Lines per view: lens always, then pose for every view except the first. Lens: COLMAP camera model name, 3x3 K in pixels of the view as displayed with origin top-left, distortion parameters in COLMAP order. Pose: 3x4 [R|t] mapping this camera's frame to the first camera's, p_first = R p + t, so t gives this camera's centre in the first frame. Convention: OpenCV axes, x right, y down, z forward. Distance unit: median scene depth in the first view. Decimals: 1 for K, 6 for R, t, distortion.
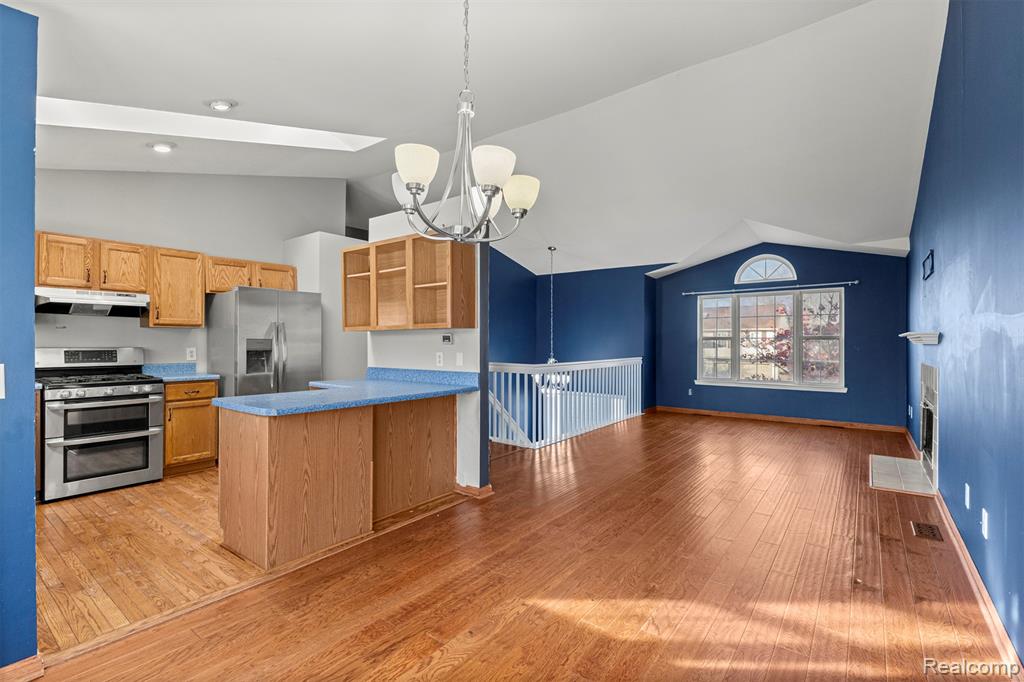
lens RADIAL K [[467.4, 0, 511.0], [0, 467.4, 341.5], [0, 0, 1]] dist [0.003316, -0.003374]
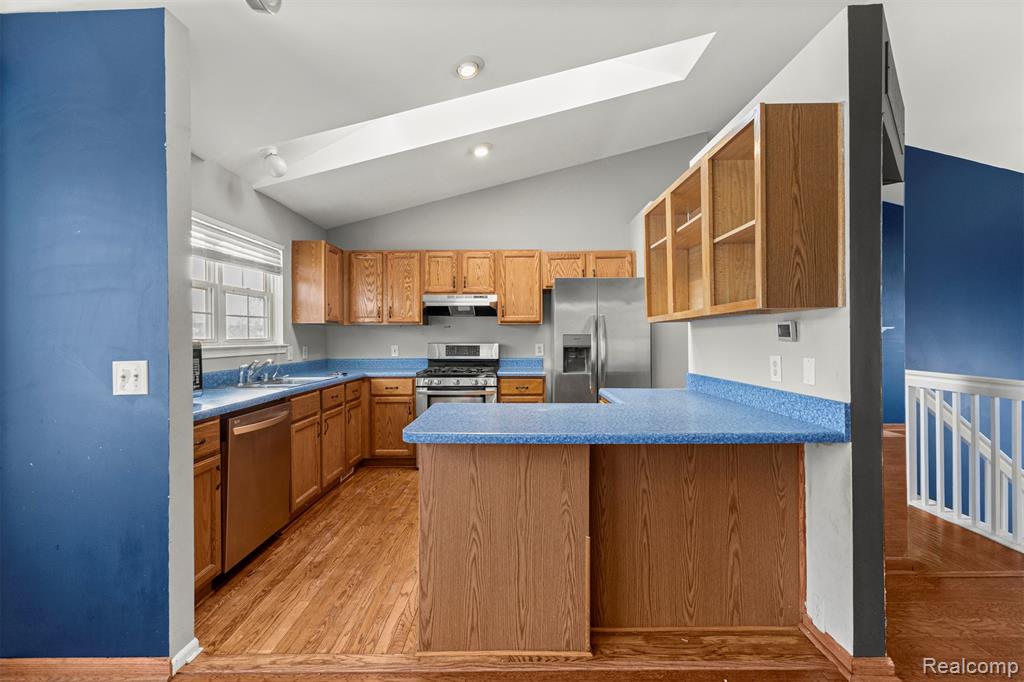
lens RADIAL K [[442.6, 0, 512.0], [0, 442.6, 338.2], [0, 0, 1]] dist [0.009331, -0.001347]
pose [[0.601983, -0.002968, -0.798503, 0.069698], [0.004925, 0.999988, -0.000003, 0.001071], [0.798494, -0.003931, 0.601990, 0.404200]]
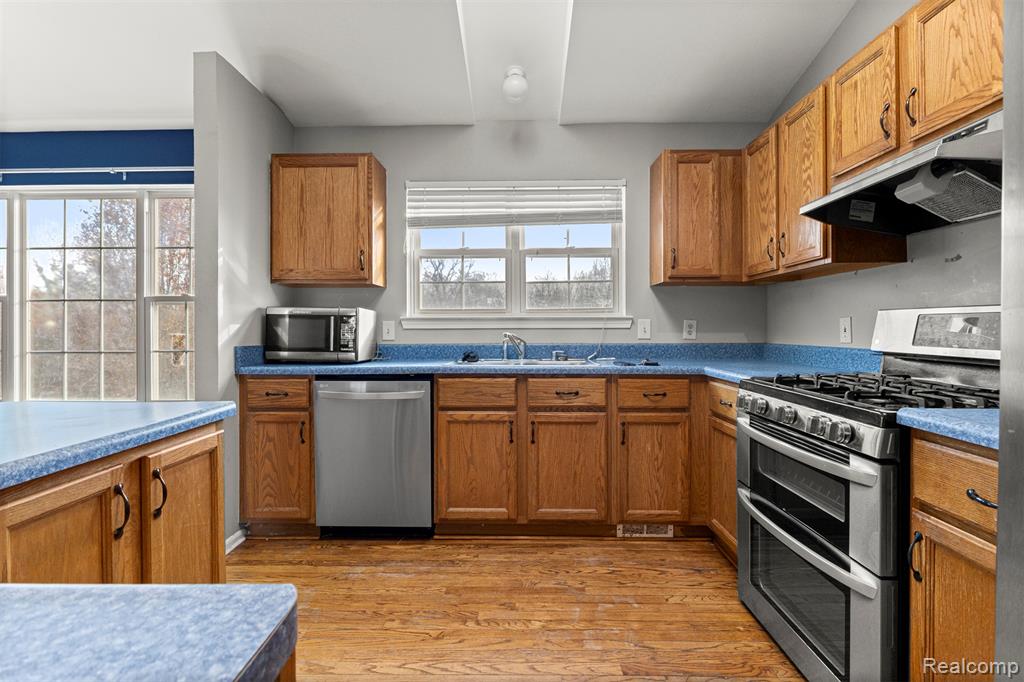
lens RADIAL K [[474.0, 0, 512.0], [0, 474.0, 330.8], [0, 0, 1]] dist [-0.006331, -0.001150]
pose [[-0.805661, 0.003412, -0.592368, -0.380703], [-0.000352, 0.999980, 0.006237, 0.028566], [0.592377, 0.005233, -0.805644, 1.034825]]
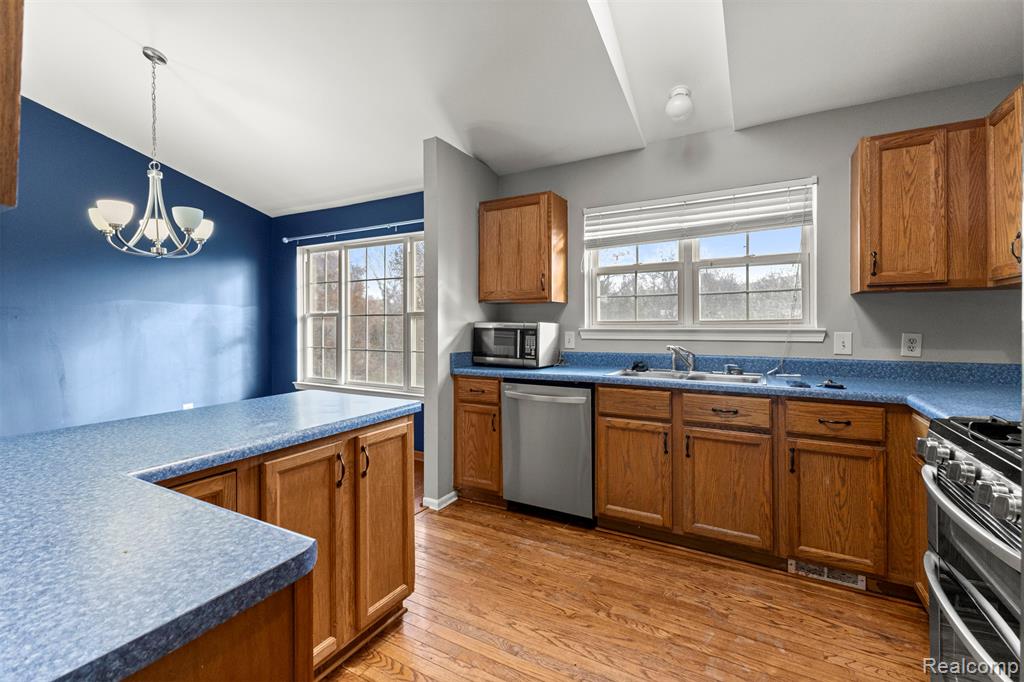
lens RADIAL K [[442.6, 0, 513.2], [0, 442.6, 324.3], [0, 0, 1]] dist [0.009331, -0.001347]
pose [[-0.990236, 0.001971, -0.139386, -0.448531], [0.001627, 0.999995, 0.002577, 0.003870], [0.139390, 0.002325, -0.990235, 1.097393]]
